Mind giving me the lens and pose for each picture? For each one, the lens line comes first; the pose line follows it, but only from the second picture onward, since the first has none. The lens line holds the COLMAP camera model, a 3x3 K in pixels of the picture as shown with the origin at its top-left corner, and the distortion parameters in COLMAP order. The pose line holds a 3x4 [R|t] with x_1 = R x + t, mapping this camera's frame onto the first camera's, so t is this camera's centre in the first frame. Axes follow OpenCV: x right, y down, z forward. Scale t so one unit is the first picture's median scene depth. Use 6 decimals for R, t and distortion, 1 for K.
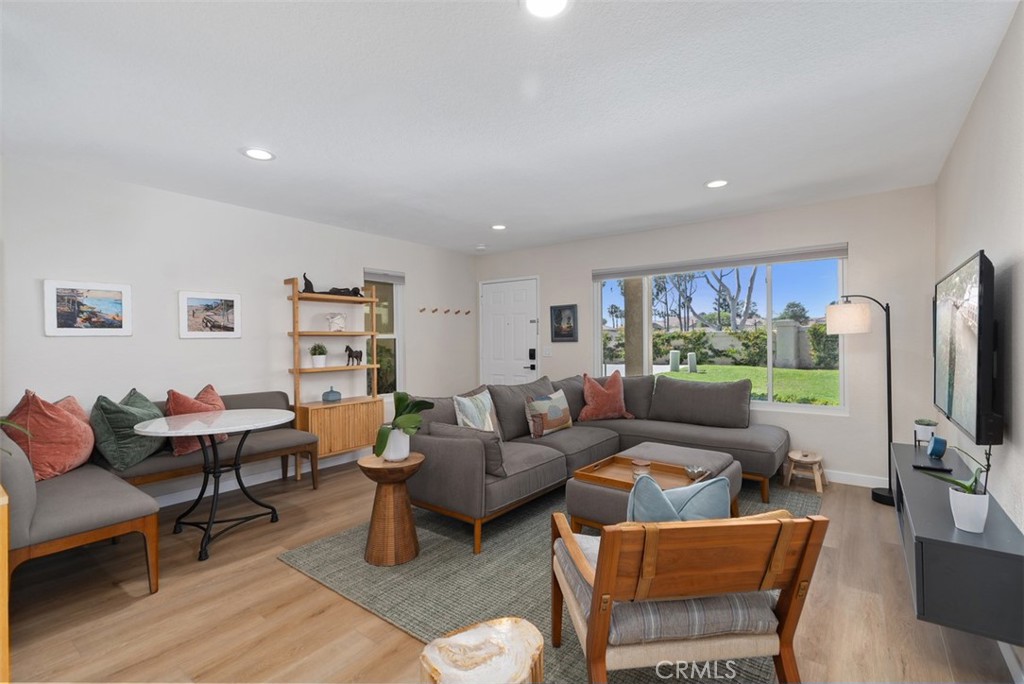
lens RADIAL K [[463.0, 0, 511.3], [0, 463.0, 341.6], [0, 0, 1]] dist [0.001508, -0.000123]
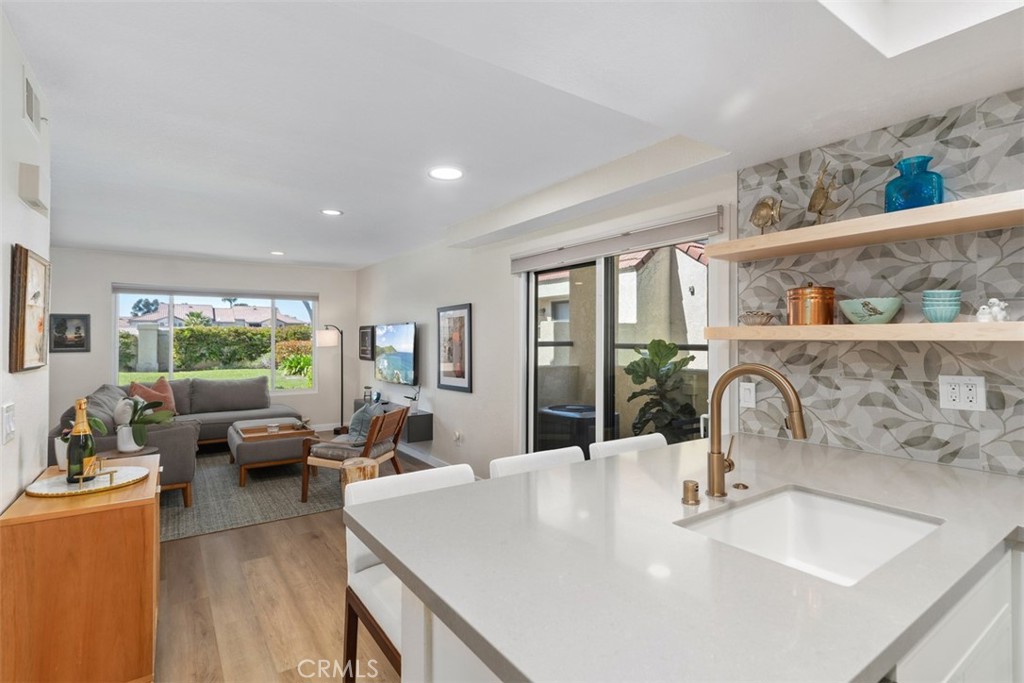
lens RADIAL K [[493.1, 0, 505.2], [0, 493.1, 335.5], [0, 0, 1]] dist [-0.011997, -0.000989]
pose [[0.320782, 0.013236, 0.947061, -0.566889], [0.000740, 0.999899, -0.014225, -0.019333], [-0.947153, 0.005264, 0.320739, -0.185838]]
